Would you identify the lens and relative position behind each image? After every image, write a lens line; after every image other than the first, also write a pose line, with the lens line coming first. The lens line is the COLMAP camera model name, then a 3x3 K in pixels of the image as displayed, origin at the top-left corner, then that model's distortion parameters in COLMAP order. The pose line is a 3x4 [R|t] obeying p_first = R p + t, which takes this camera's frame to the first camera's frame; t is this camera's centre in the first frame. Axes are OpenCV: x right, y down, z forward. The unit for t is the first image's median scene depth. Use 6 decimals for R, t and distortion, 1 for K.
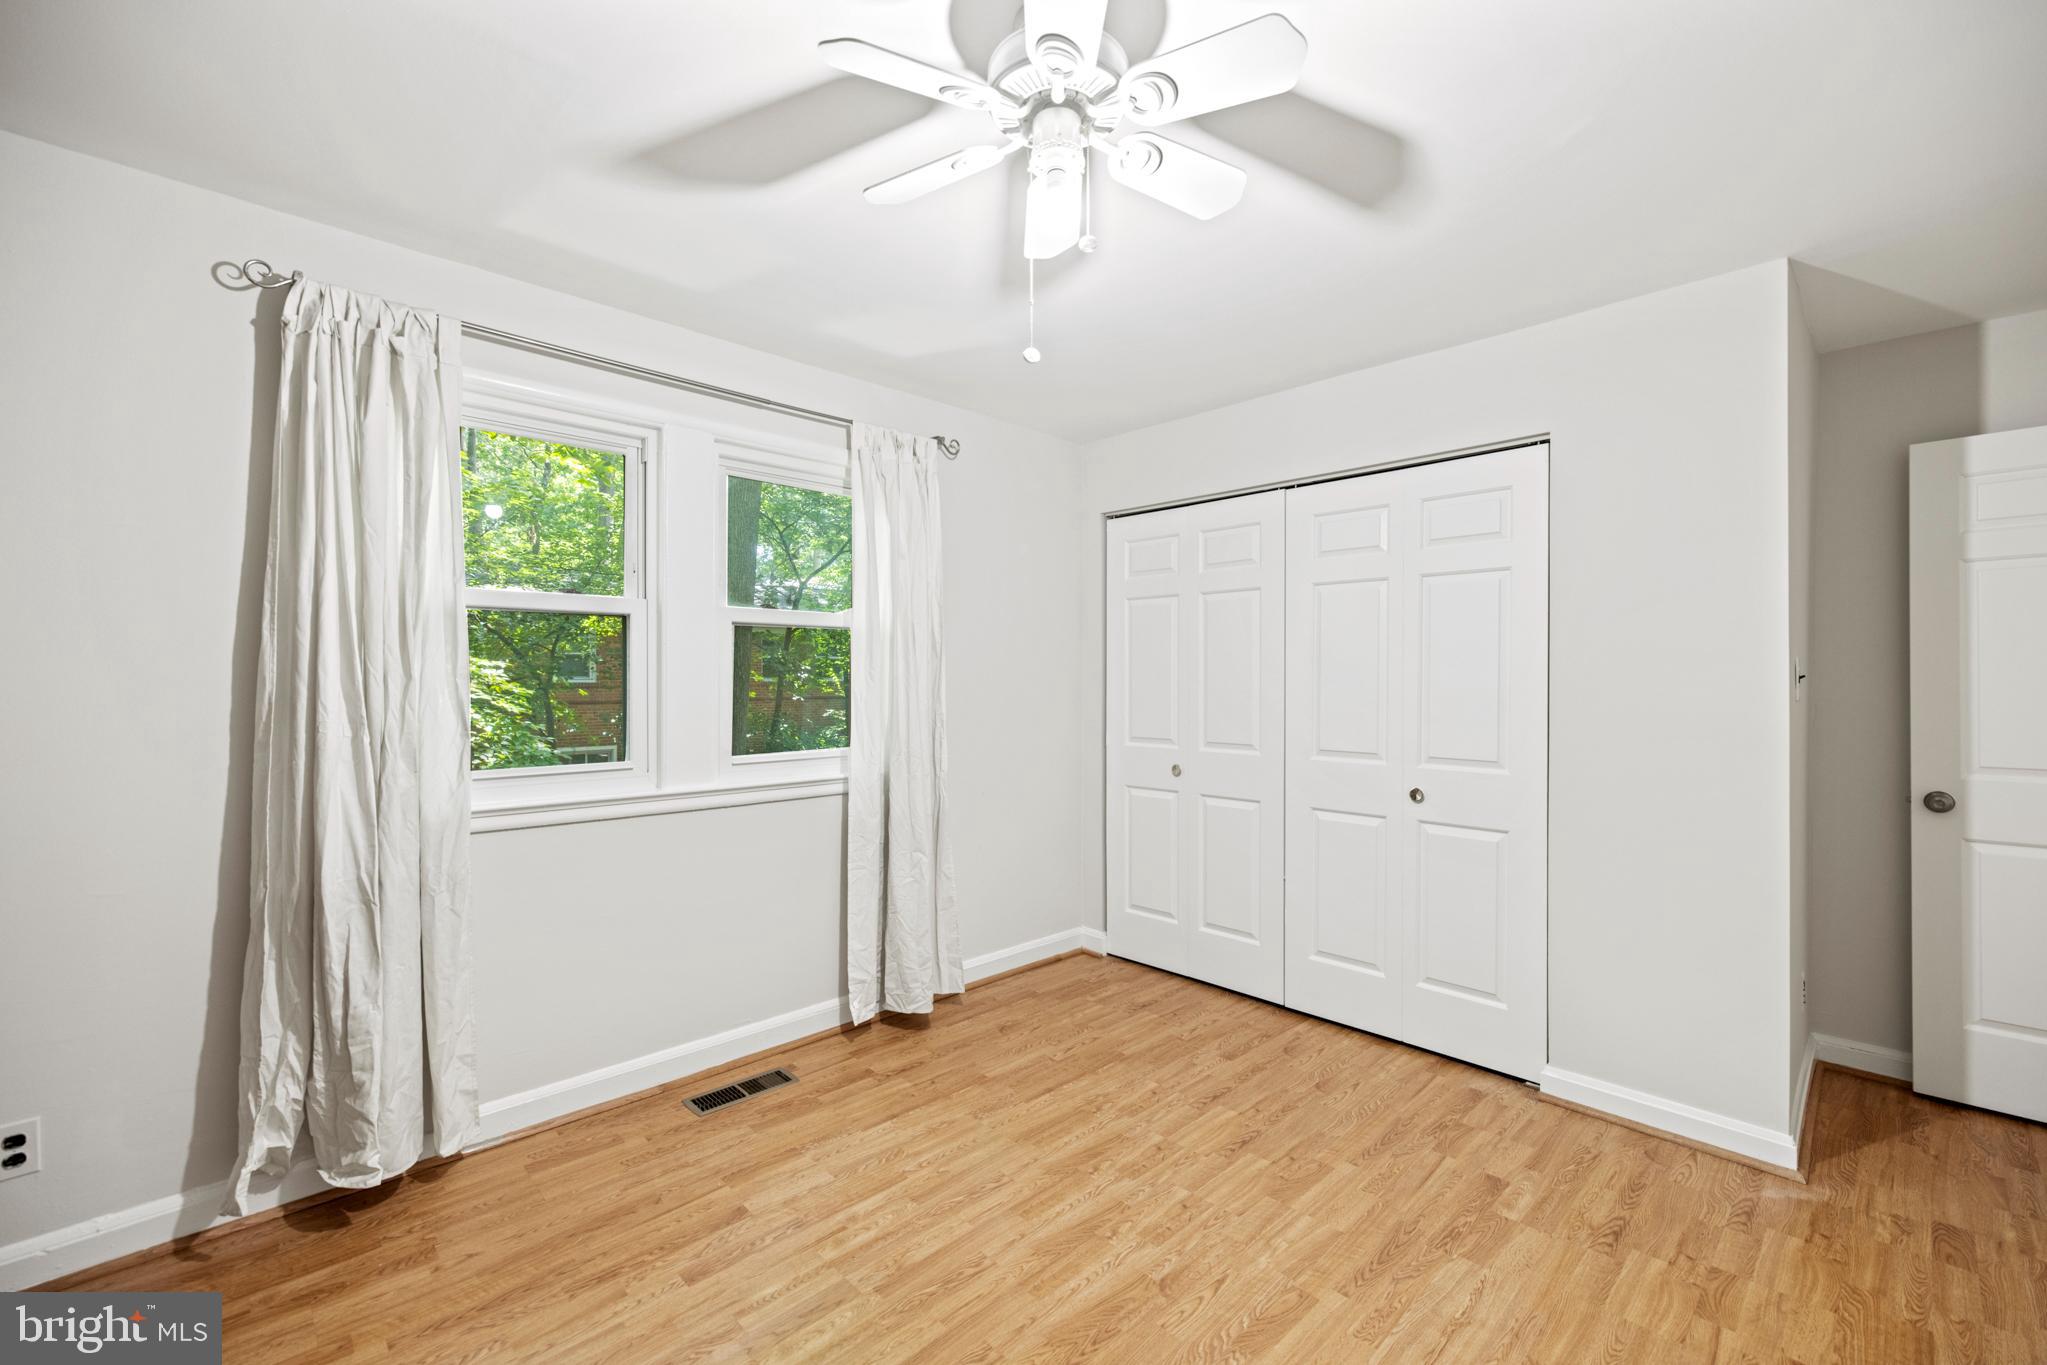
lens RADIAL K [[858.8, 0, 1019.8], [0, 858.8, 664.9], [0, 0, 1]] dist [0.000227, -0.000325]
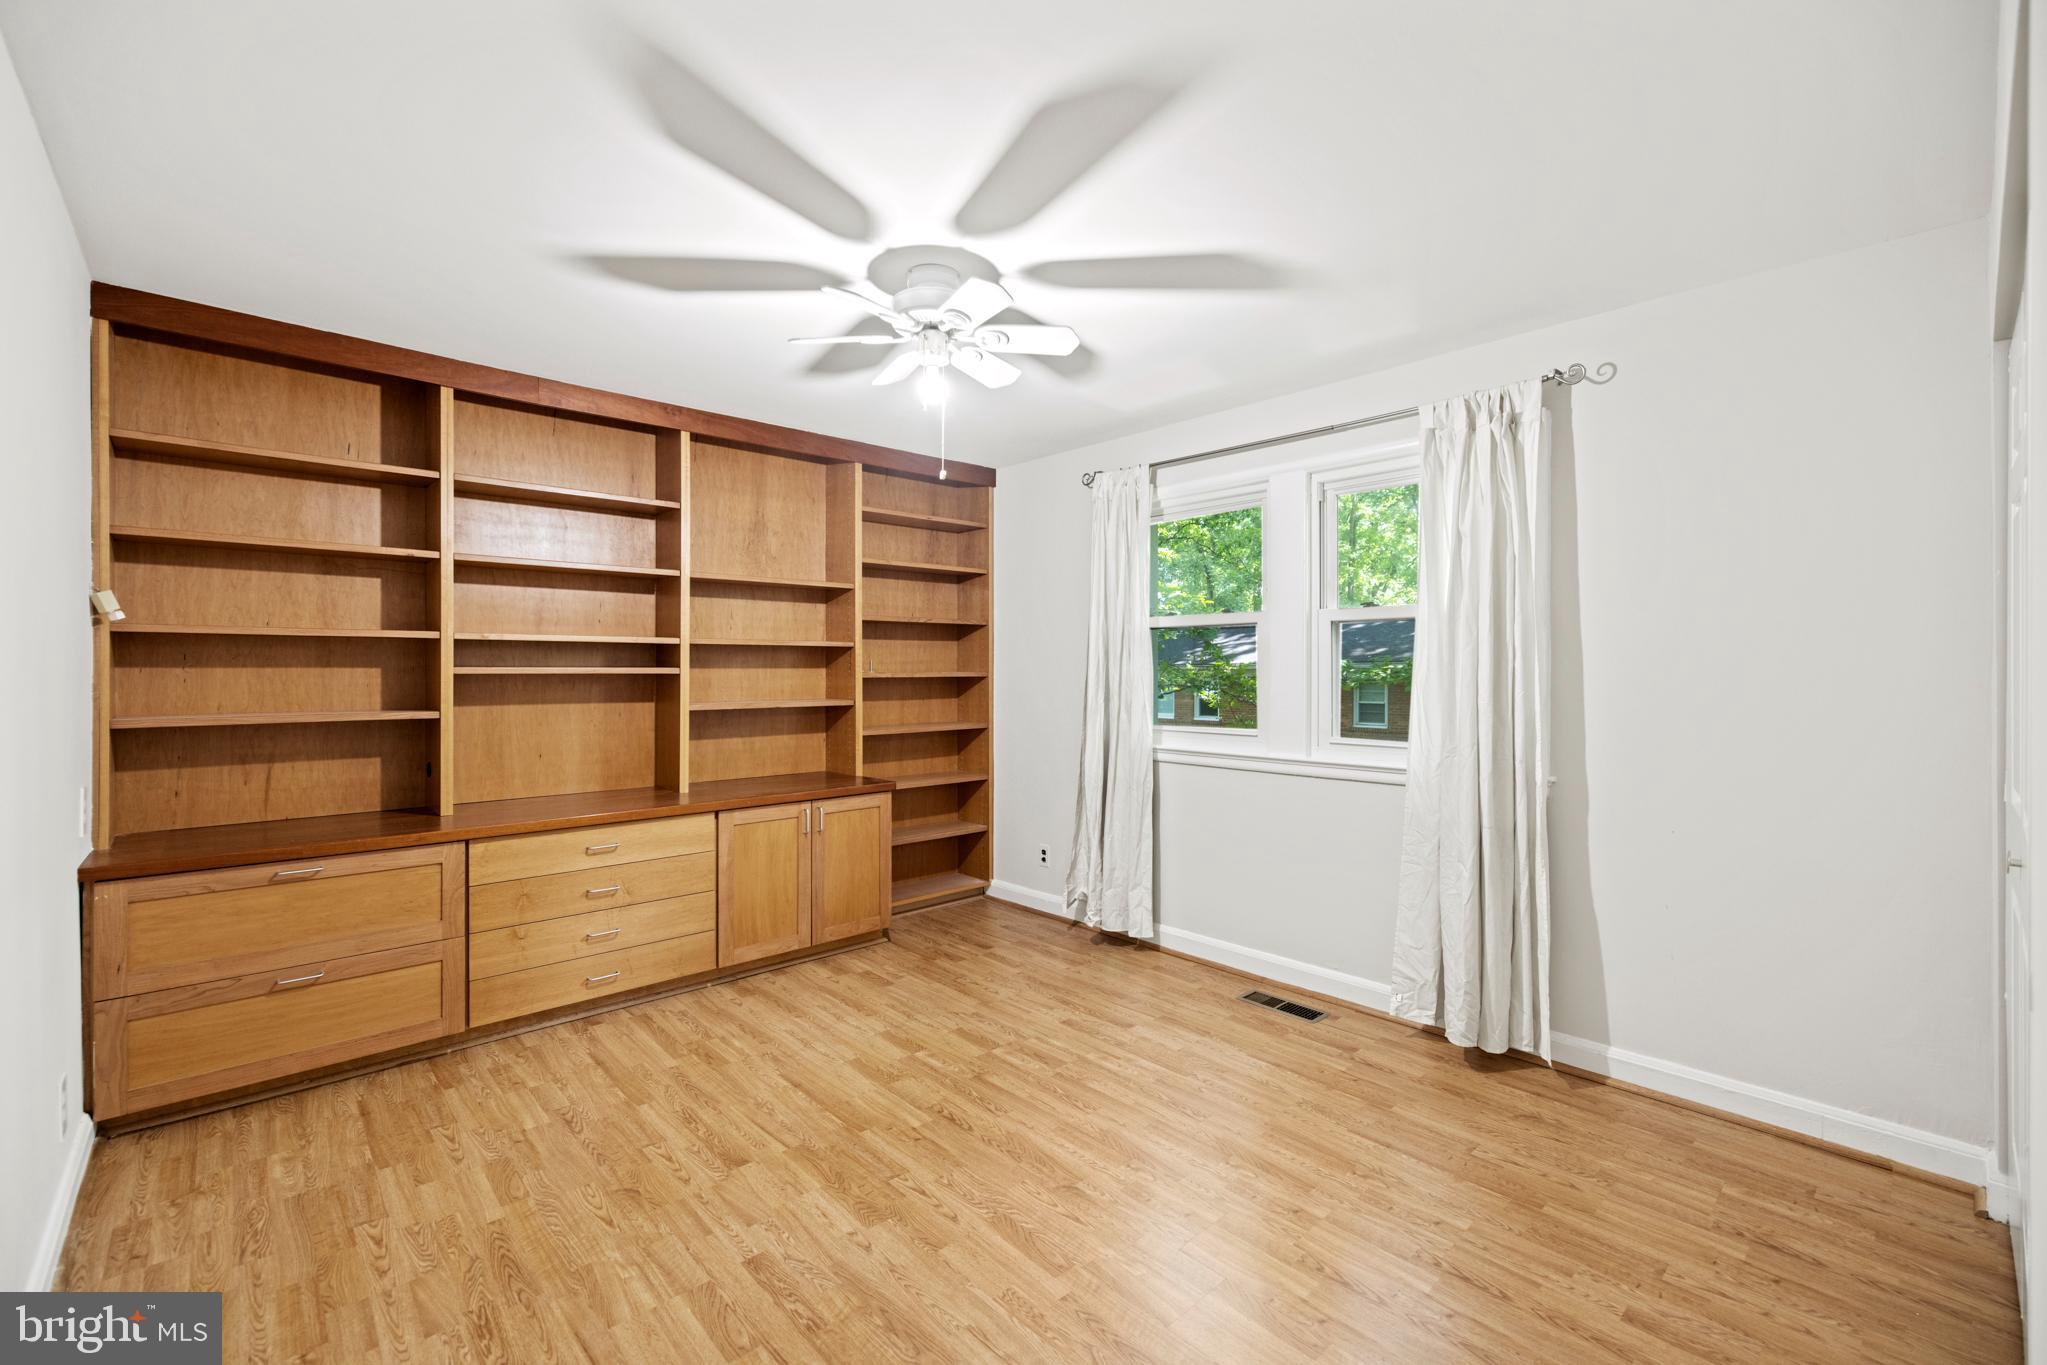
lens RADIAL K [[858.8, 0, 1019.8], [0, 858.8, 664.9], [0, 0, 1]] dist [0.000227, -0.000325]
pose [[-0.015896, -0.004712, -0.999863, 0.895441], [0.014889, 0.999877, -0.004949, 0.009520], [0.999763, -0.014966, -0.015824, 0.641081]]
